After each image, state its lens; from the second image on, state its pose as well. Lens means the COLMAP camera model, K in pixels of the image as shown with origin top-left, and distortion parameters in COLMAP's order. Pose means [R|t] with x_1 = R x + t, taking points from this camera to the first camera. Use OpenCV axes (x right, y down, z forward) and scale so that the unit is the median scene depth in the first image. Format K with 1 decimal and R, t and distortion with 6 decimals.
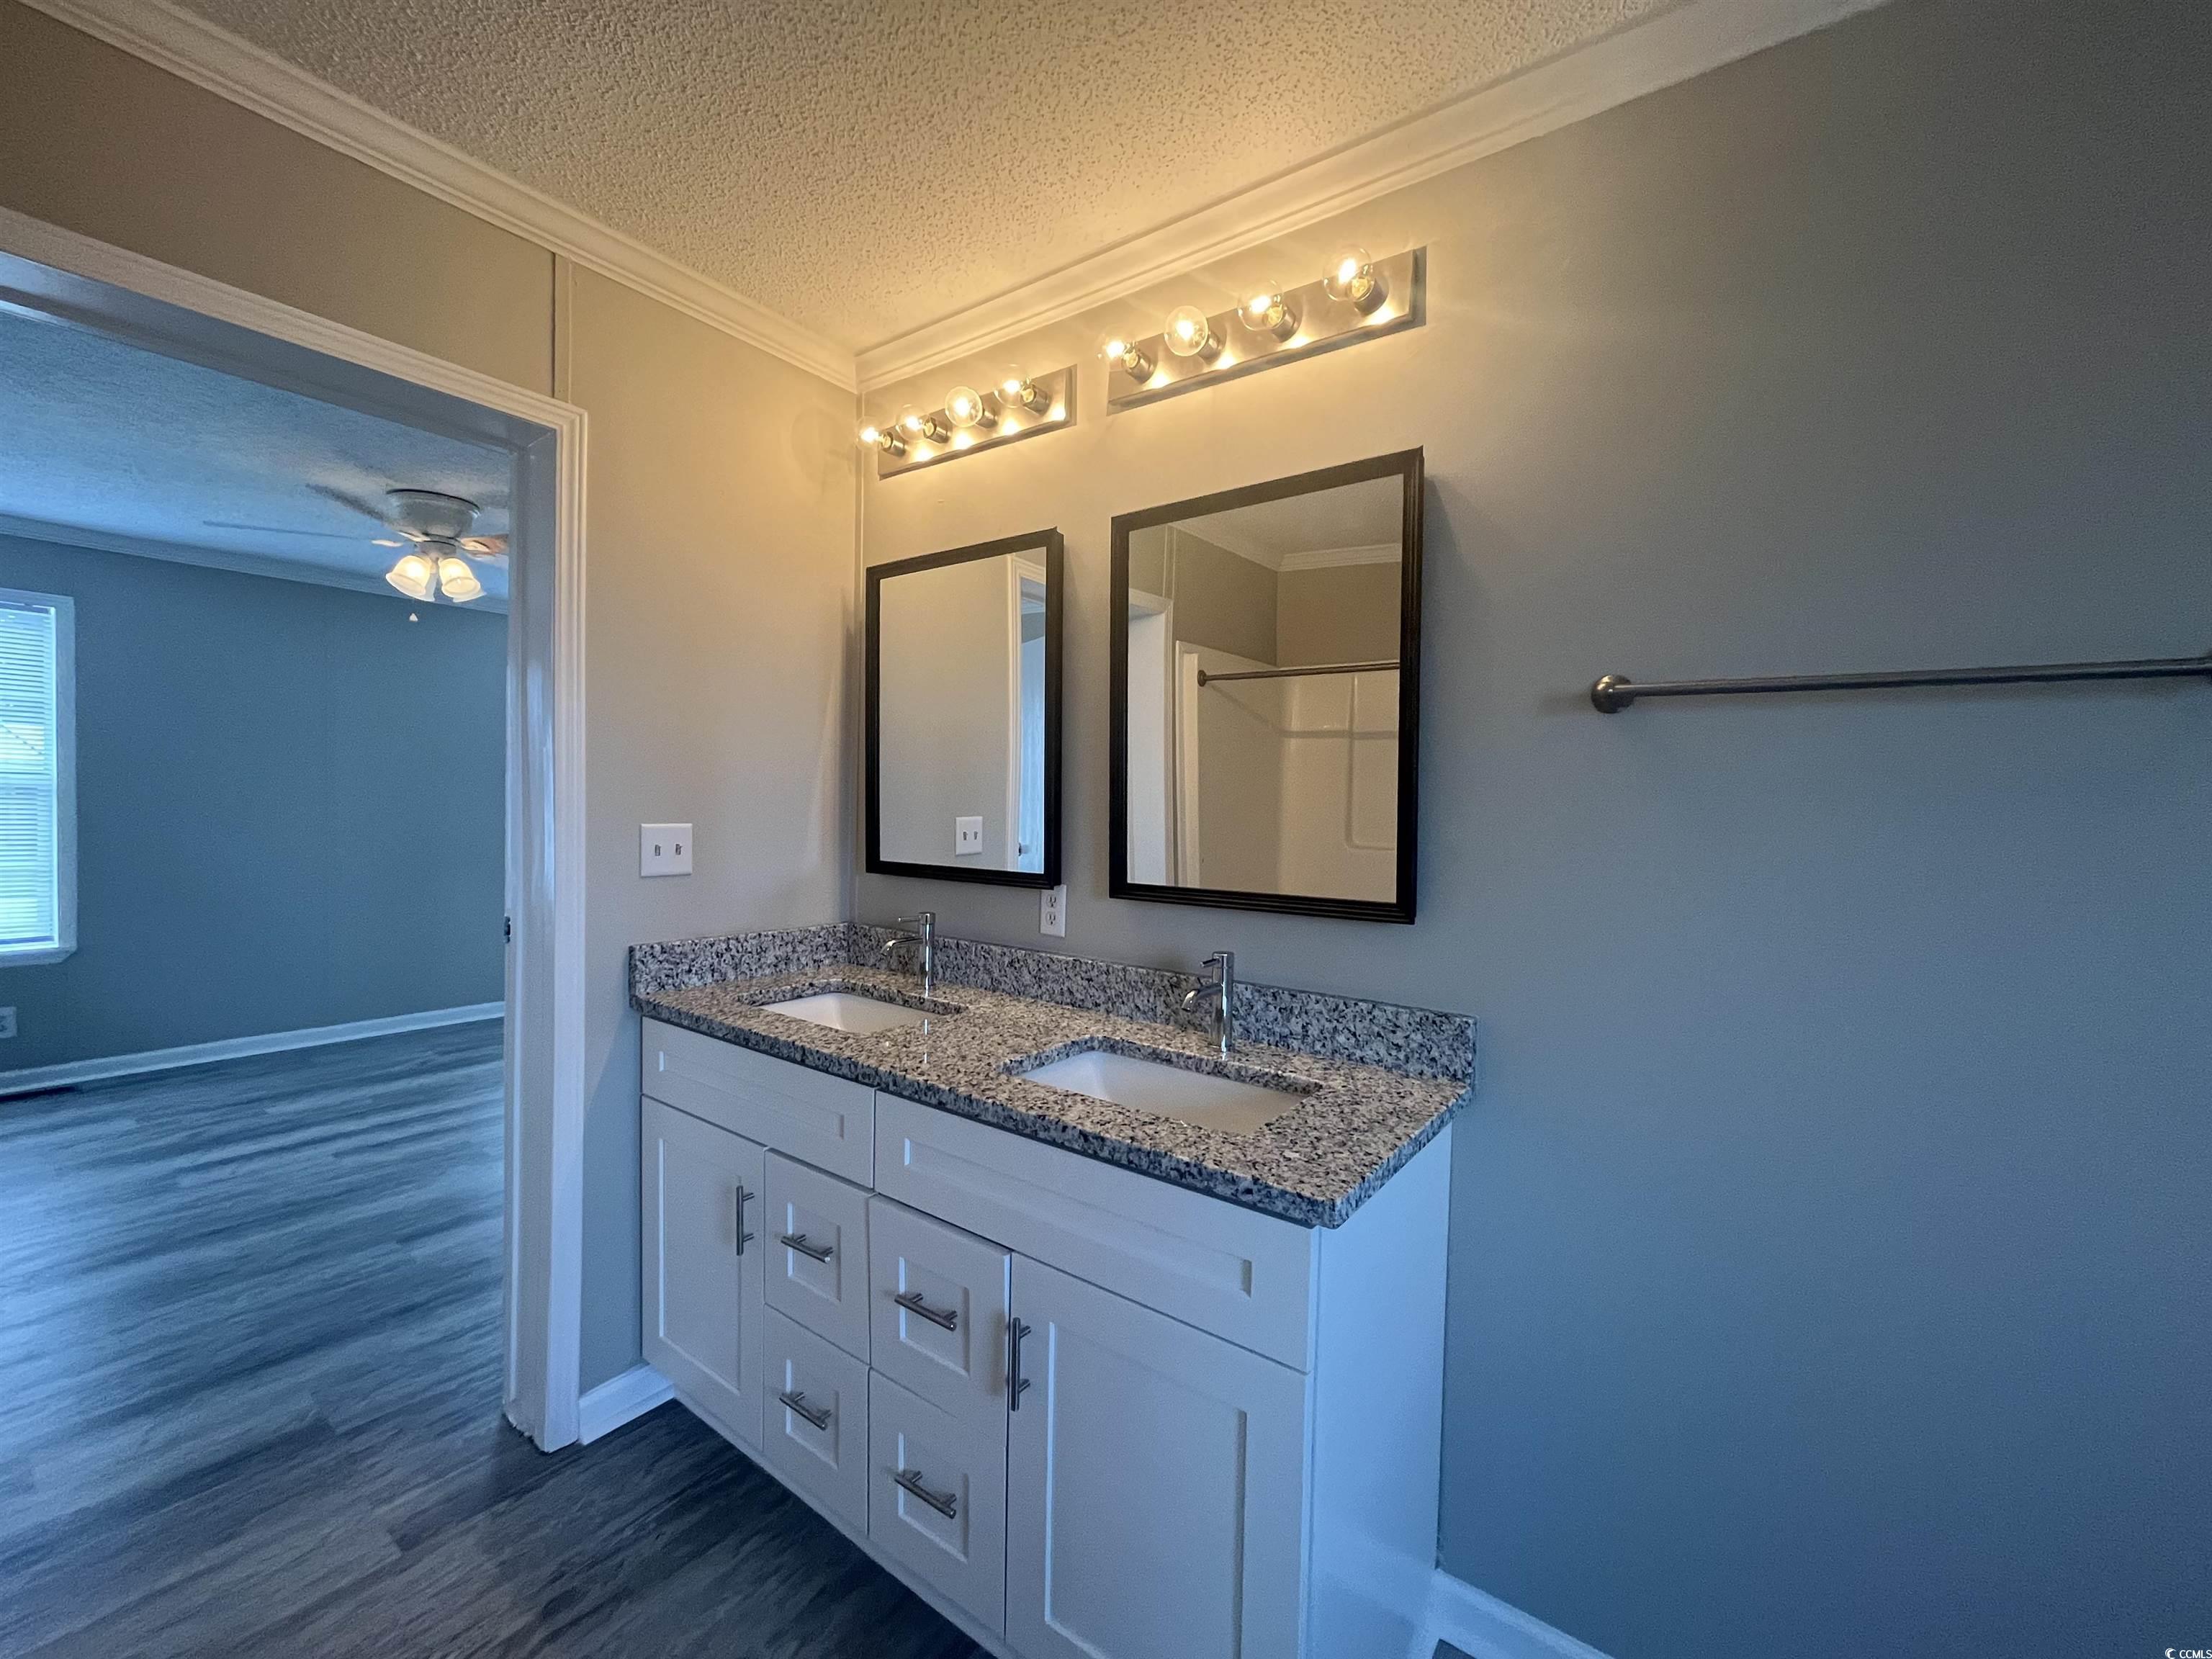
lens RADIAL K [[893.9, 0, 1106.0], [0, 893.9, 829.5], [0, 0, 1]] dist [-0.002717, -0.000361]
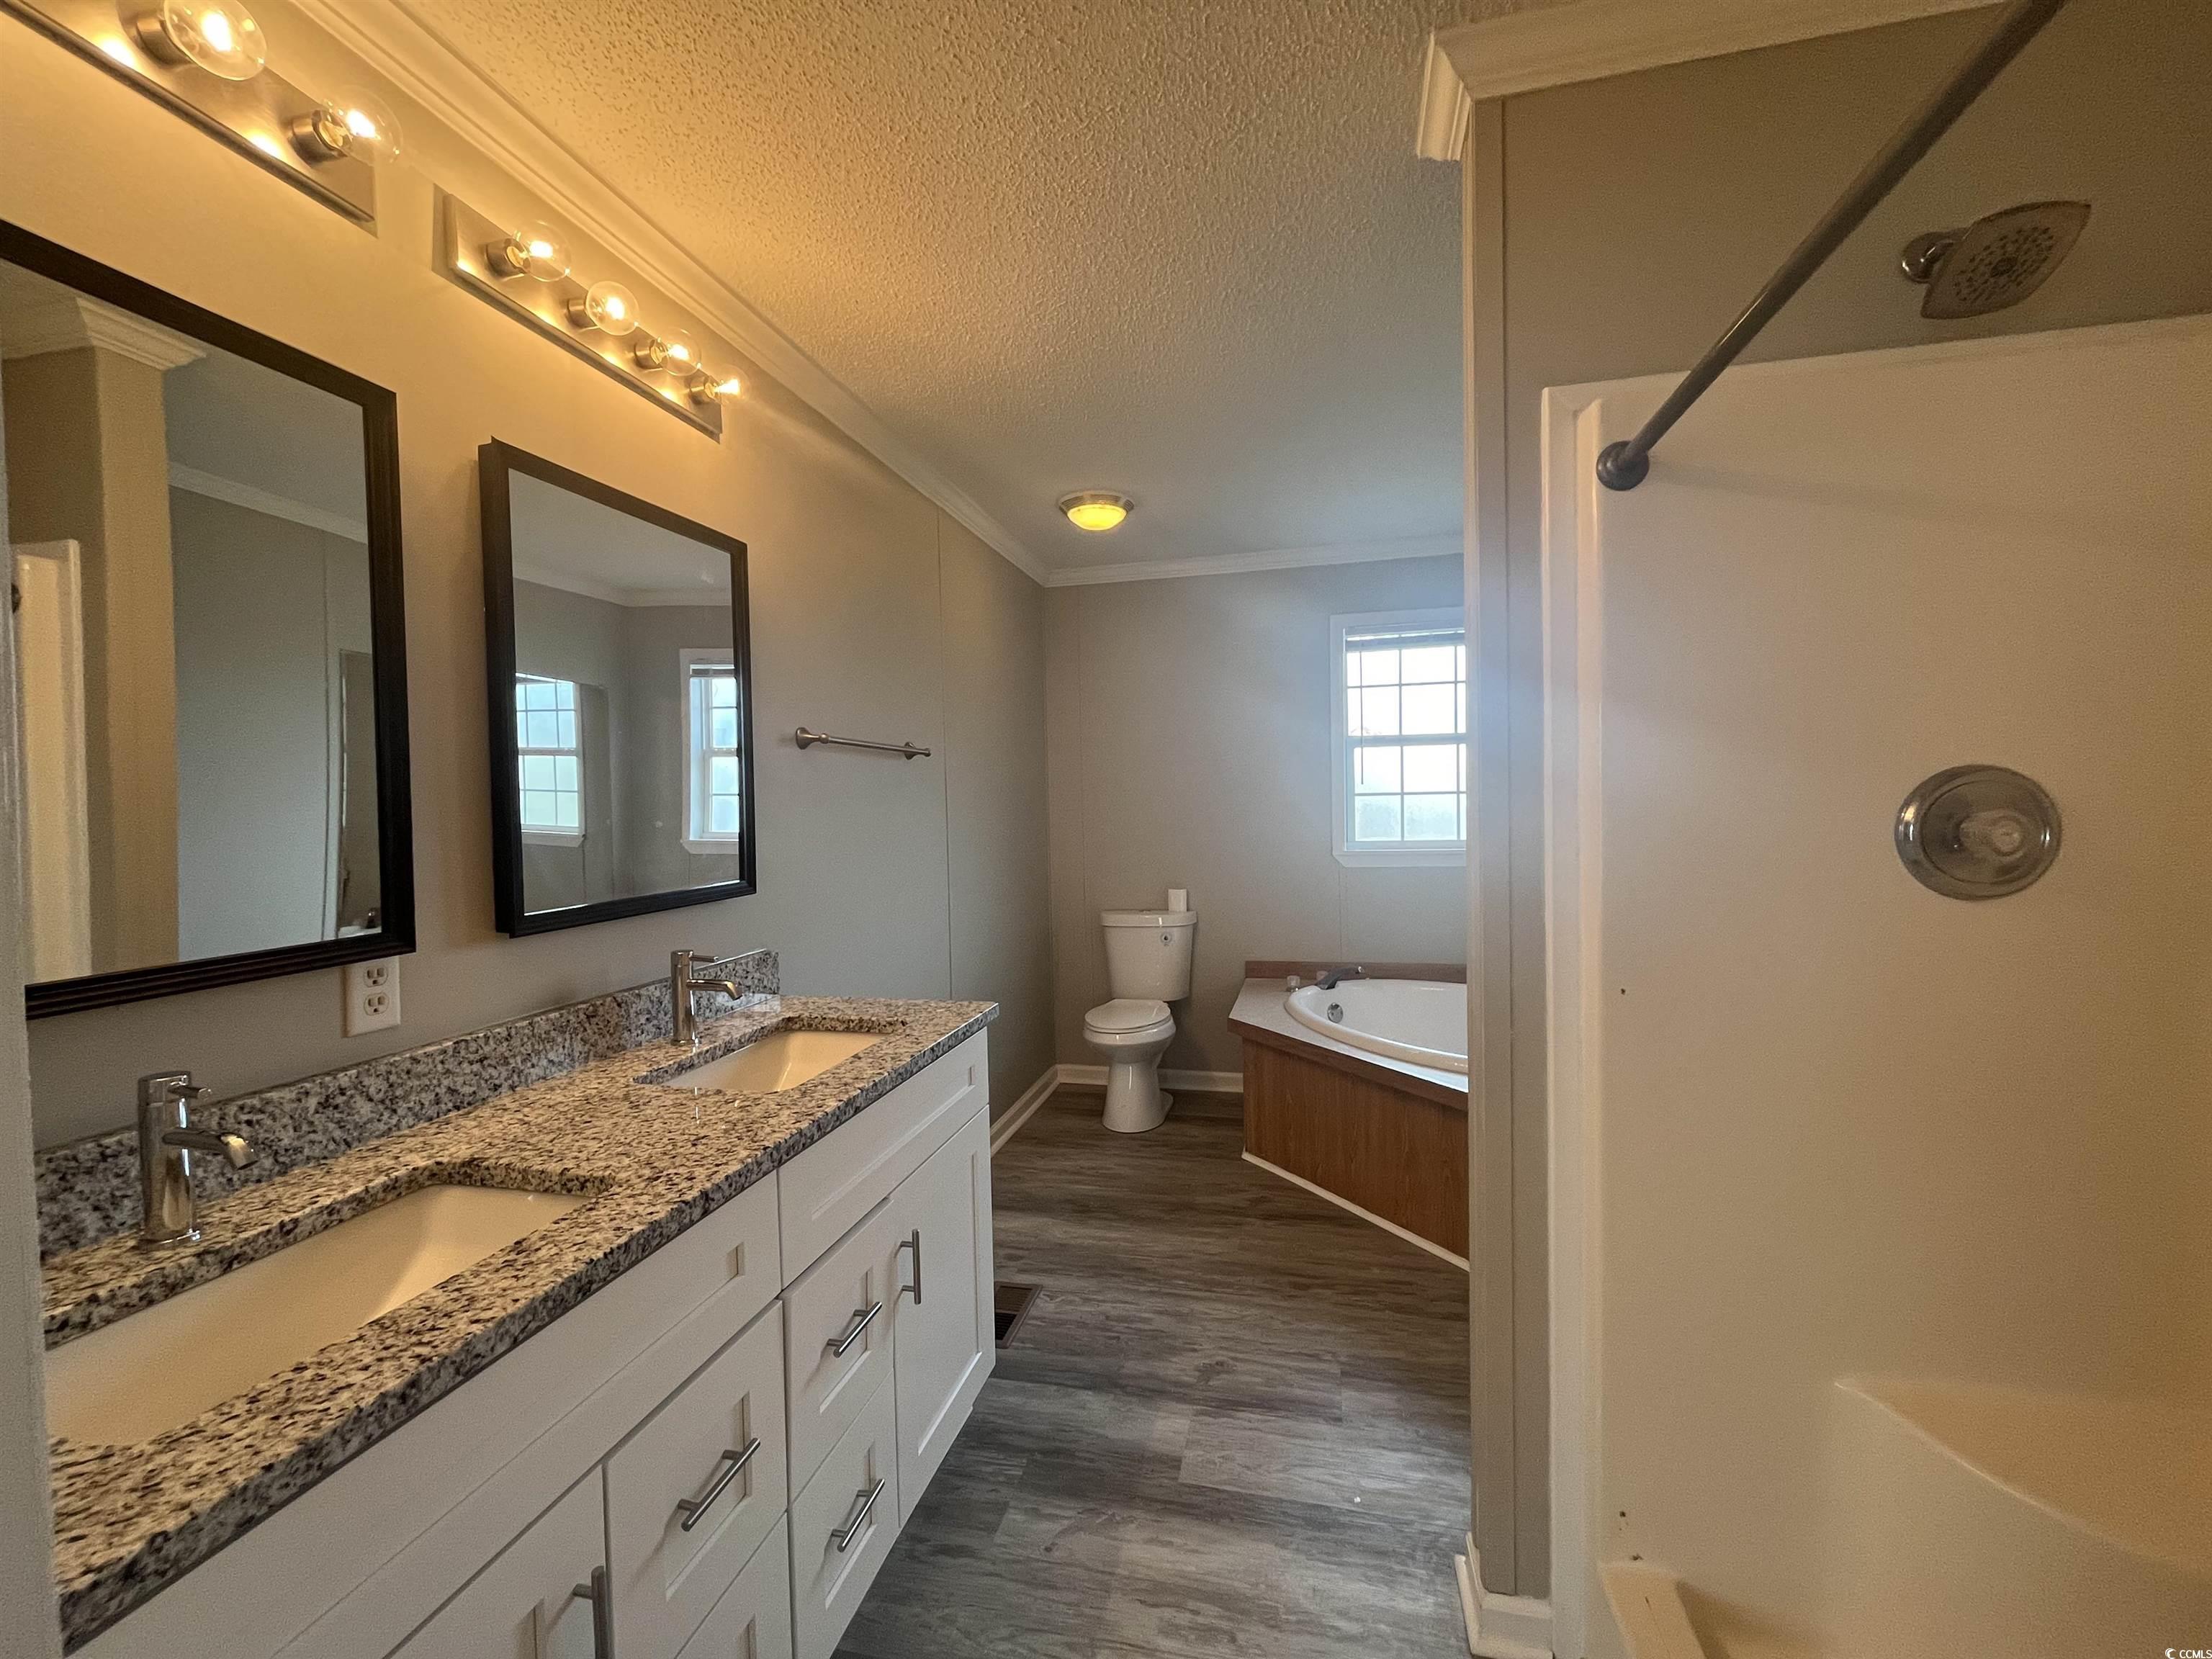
lens RADIAL K [[893.9, 0, 1106.0], [0, 893.9, 829.5], [0, 0, 1]] dist [-0.002717, -0.000361]
pose [[-0.388556, -0.042745, 0.920433, -0.925646], [0.037933, 0.997335, 0.062330, -0.046504], [-0.920644, 0.059133, -0.385899, 0.850503]]
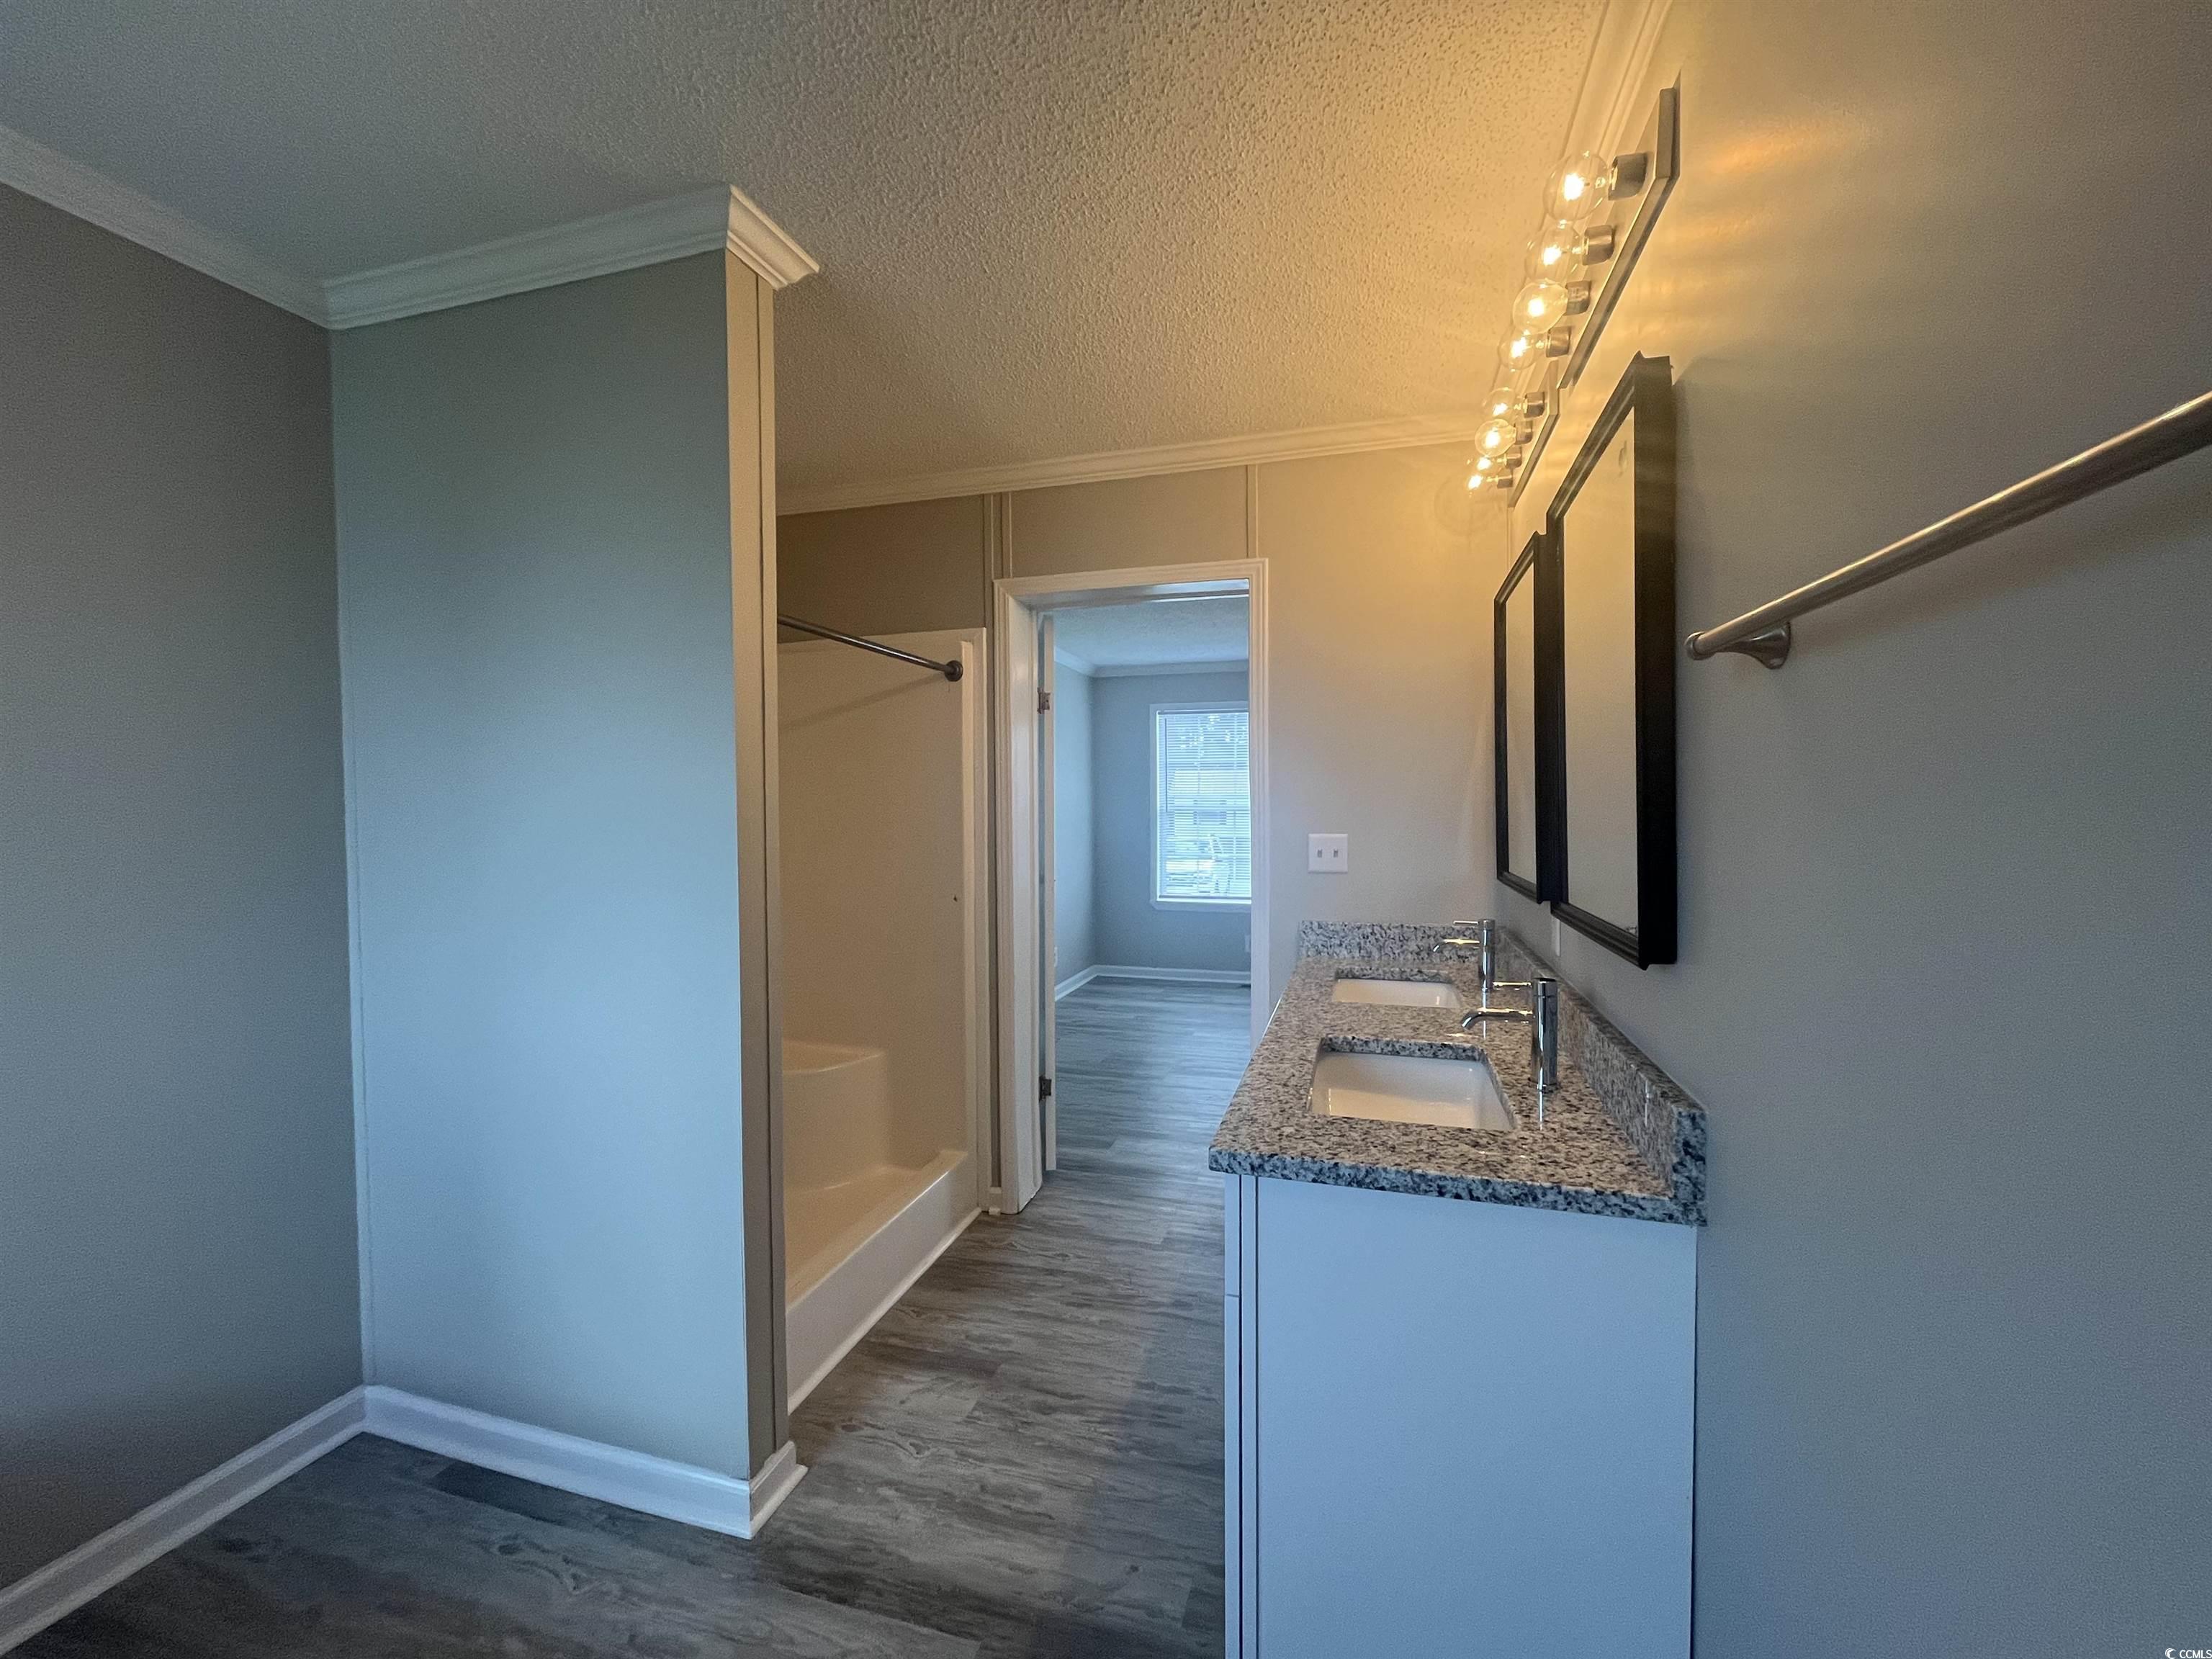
lens RADIAL K [[893.9, 0, 1106.0], [0, 893.9, 829.5], [0, 0, 1]] dist [-0.002717, -0.000361]
pose [[0.338034, 0.001030, -0.941133, 0.753226], [-0.012449, 0.999917, -0.003377, -0.004970], [0.941051, 0.012857, 0.338019, 0.251404]]
